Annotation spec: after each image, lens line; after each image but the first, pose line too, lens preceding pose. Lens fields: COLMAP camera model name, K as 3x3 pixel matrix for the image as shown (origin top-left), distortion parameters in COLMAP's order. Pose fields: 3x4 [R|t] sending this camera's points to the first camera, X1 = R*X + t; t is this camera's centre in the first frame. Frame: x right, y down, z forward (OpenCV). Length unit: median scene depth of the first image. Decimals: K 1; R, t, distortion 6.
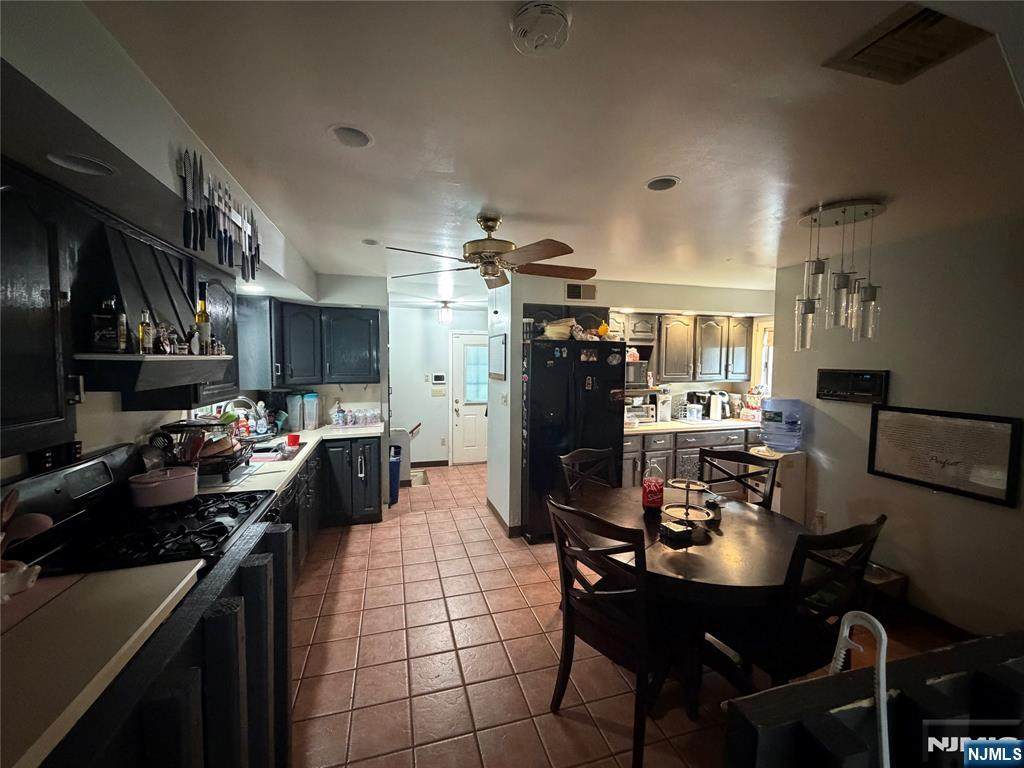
lens RADIAL K [[408.1, 0, 507.9], [0, 408.1, 387.0], [0, 0, 1]] dist [-0.007389, 0.001968]
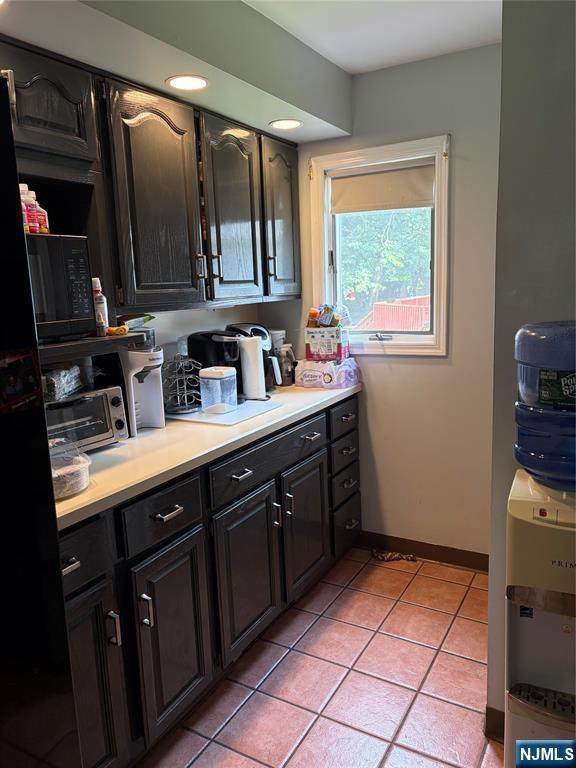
lens RADIAL K [[573.7, 0, 286.9], [0, 573.7, 391.3], [0, 0, 1]] dist [0.043747, -0.038688]
pose [[0.718780, -0.159559, 0.676681, 0.149497], [0.084676, 0.986154, 0.142587, -0.004341], [-0.690062, -0.045190, 0.722338, 0.578703]]
